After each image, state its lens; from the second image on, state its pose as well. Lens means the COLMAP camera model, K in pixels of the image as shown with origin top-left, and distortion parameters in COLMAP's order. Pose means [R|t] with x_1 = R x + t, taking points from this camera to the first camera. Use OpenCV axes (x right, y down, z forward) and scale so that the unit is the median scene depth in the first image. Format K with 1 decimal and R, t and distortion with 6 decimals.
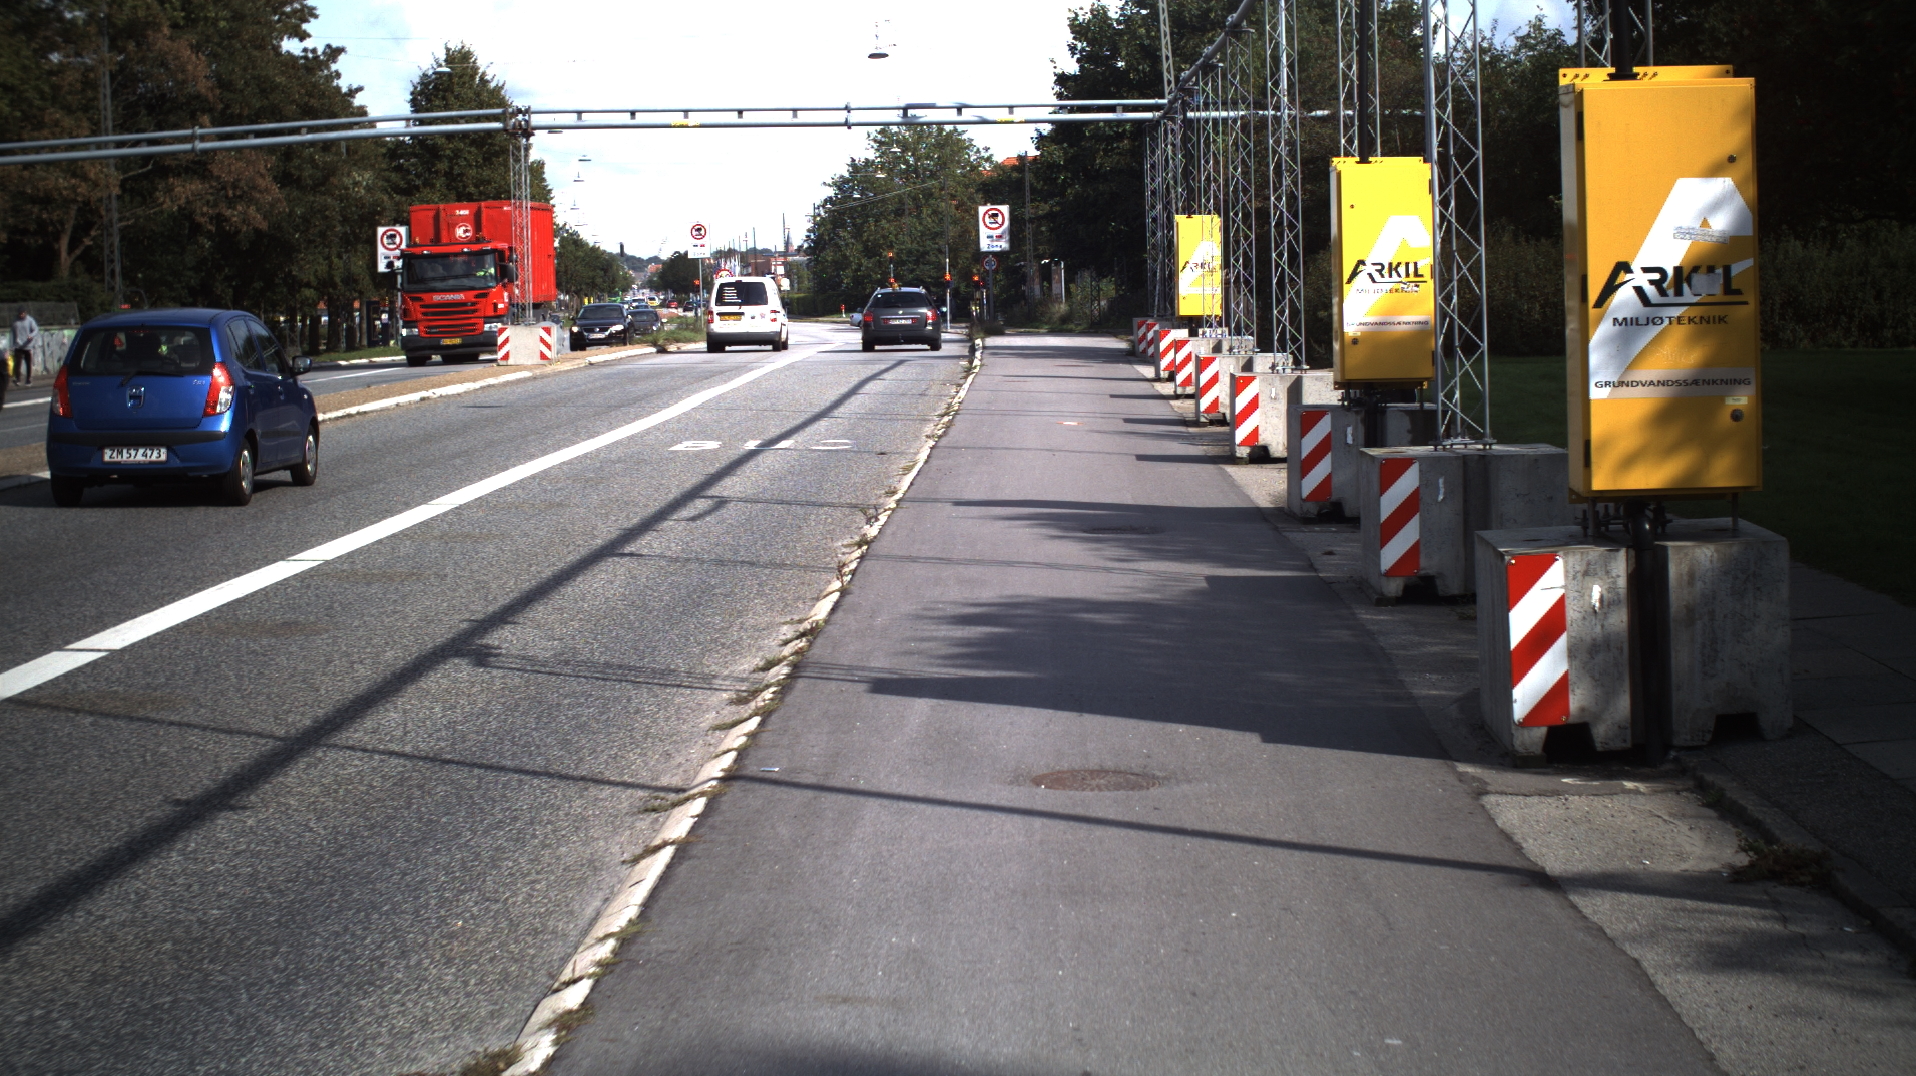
lens RADIAL K [[3471.4, 0, 958.0], [0, 3471.4, 538.0], [0, 0, 1]] dist [-0.290260, 0.174302]
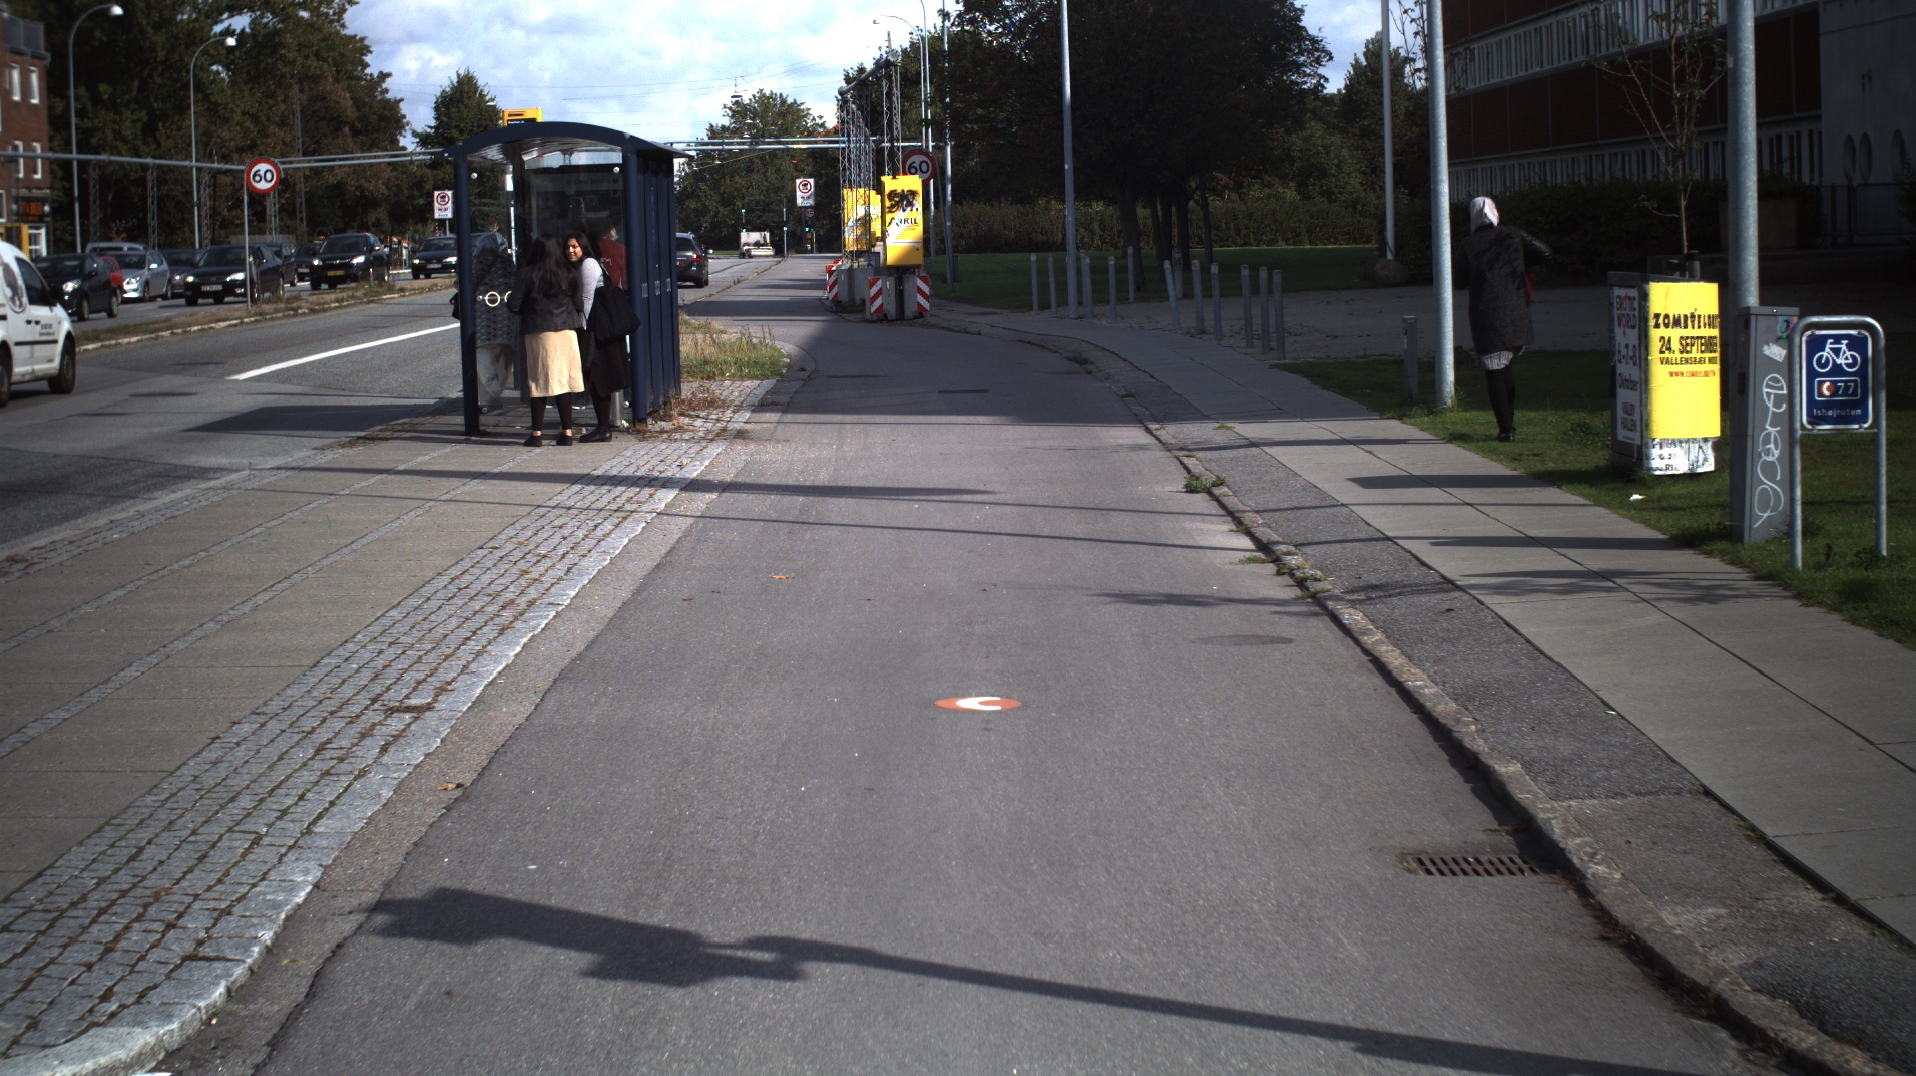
lens RADIAL K [[3476.0, 0, 958.0], [0, 3476.0, 538.0], [0, 0, 1]] dist [-0.298922, 0.465544]
pose [[0.999092, -0.002036, 0.042562, 0.012702], [0.001370, 0.999876, 0.015686, 0.051178], [-0.042588, -0.015614, 0.998971, -0.674350]]
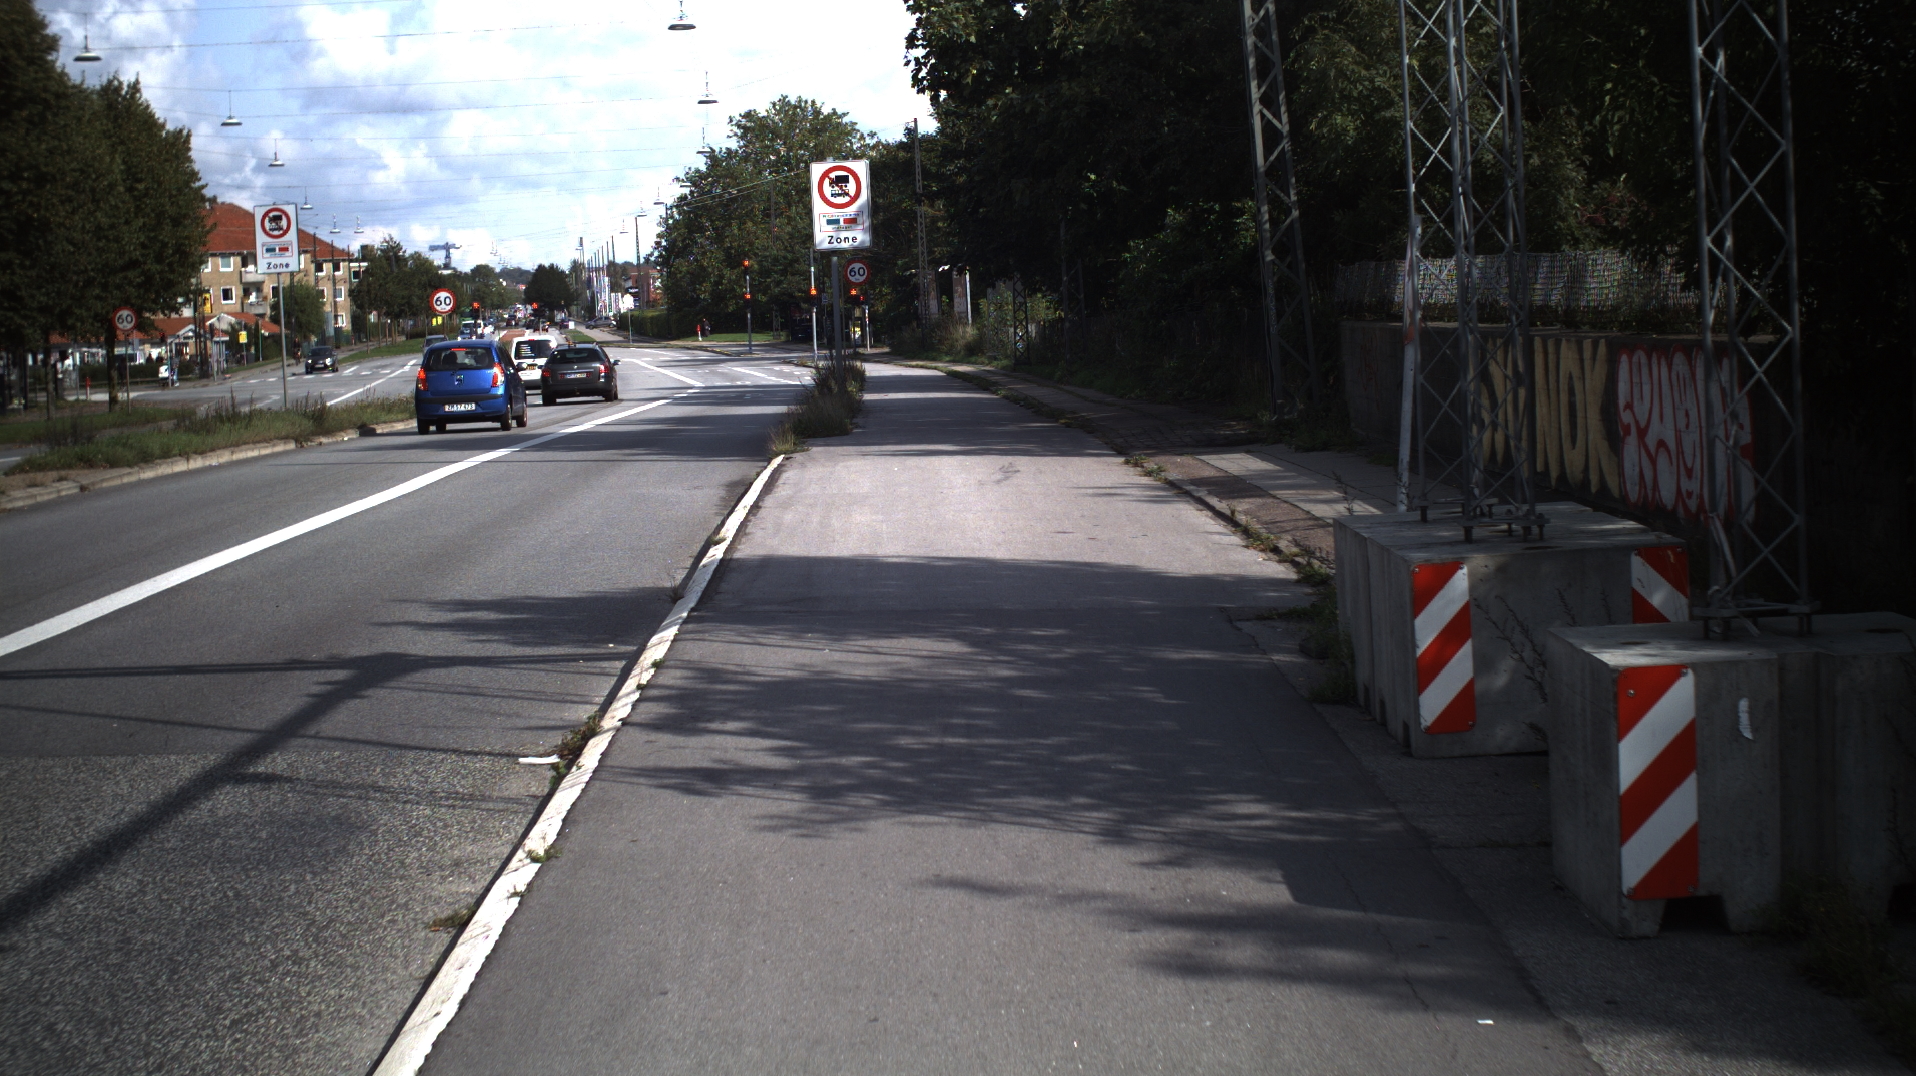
lens RADIAL K [[3471.4, 0, 958.0], [0, 3471.4, 538.0], [0, 0, 1]] dist [-0.290260, 0.174302]
pose [[0.999469, -0.017926, 0.027215, 0.012996], [0.017990, 0.999836, -0.002109, -0.038229], [-0.027172, 0.002597, 0.999627, 0.482614]]
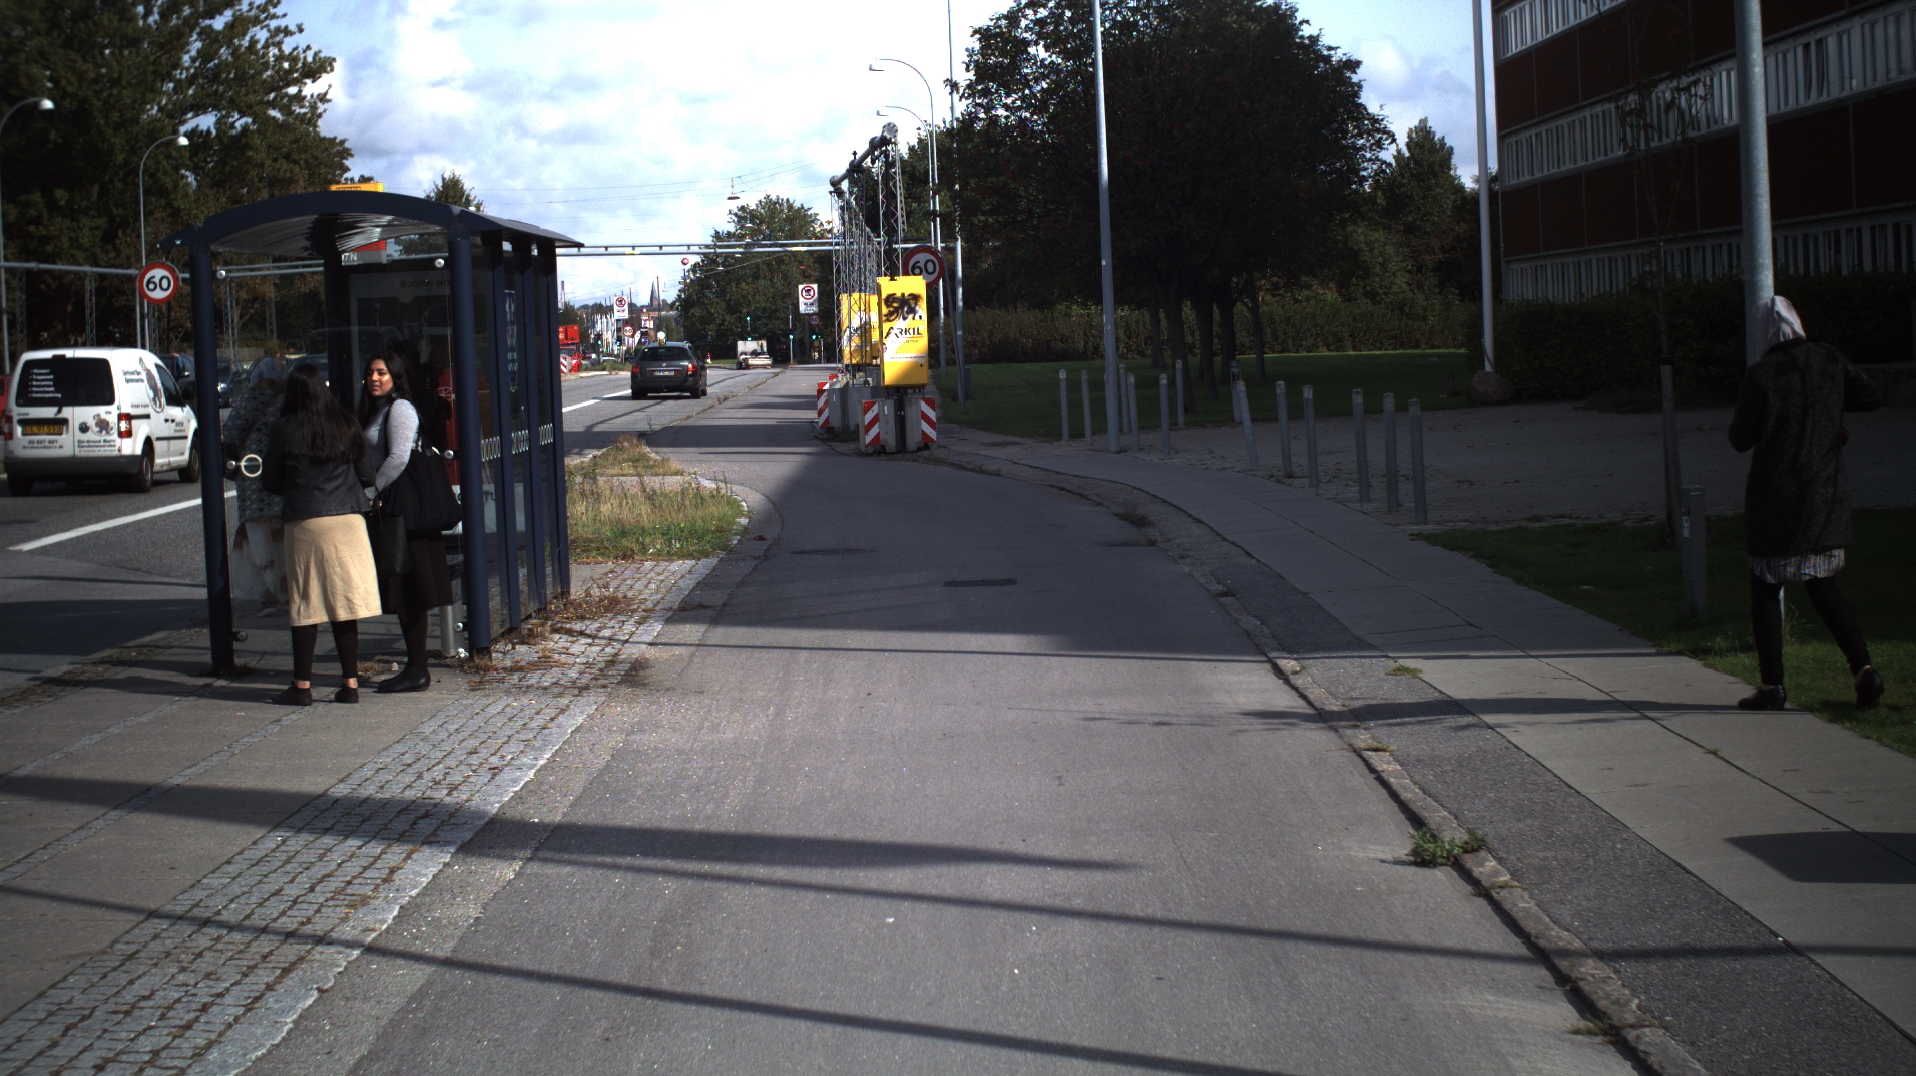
lens RADIAL K [[3476.0, 0, 958.0], [0, 3476.0, 538.0], [0, 0, 1]] dist [-0.298922, 0.465544]
pose [[0.999215, -0.009616, 0.038429, 0.016839], [0.010187, 0.999840, -0.014711, 0.043363], [-0.038282, 0.015091, 0.999153, -0.578620]]
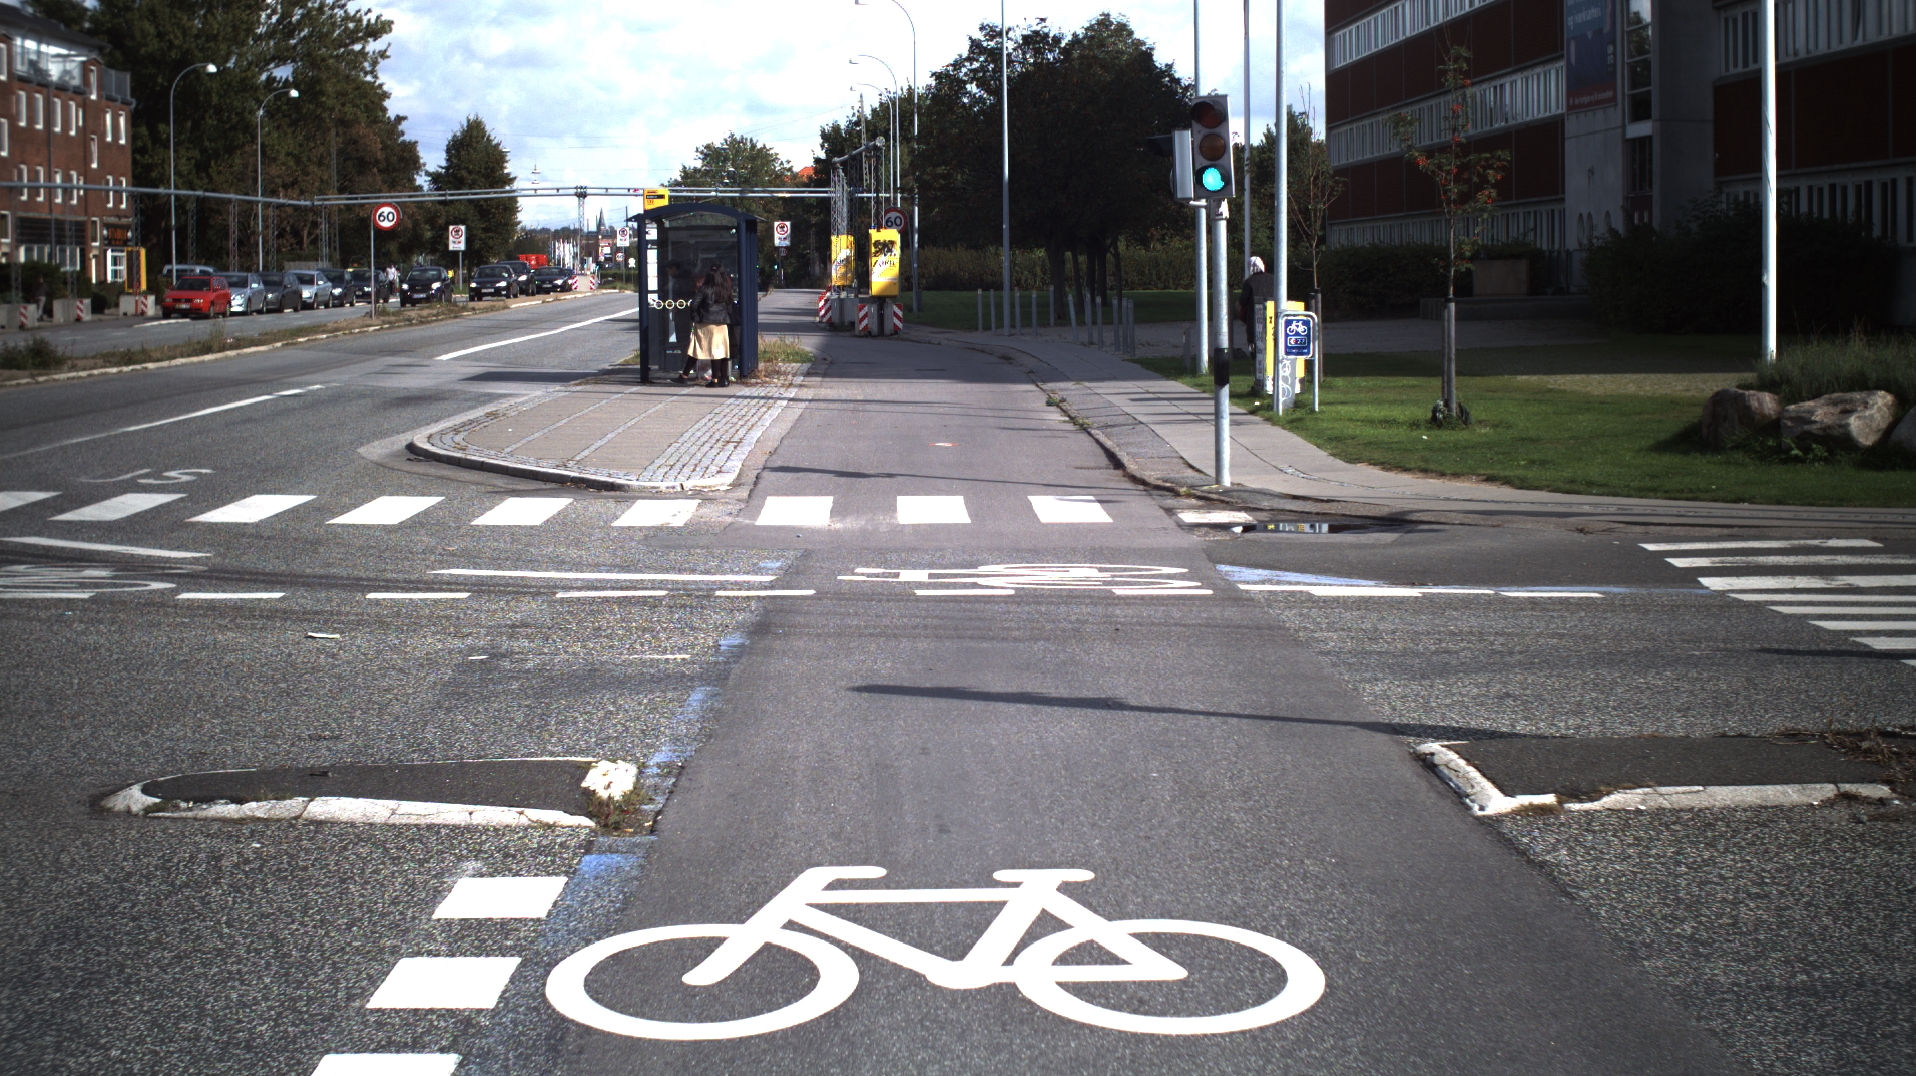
lens RADIAL K [[3476.0, 0, 958.0], [0, 3476.0, 538.0], [0, 0, 1]] dist [-0.298922, 0.465544]
pose [[0.998225, 0.018325, 0.056670, 0.002312], [-0.018567, 0.999821, 0.003745, 0.065317], [-0.056591, -0.004791, 0.998386, -0.866686]]
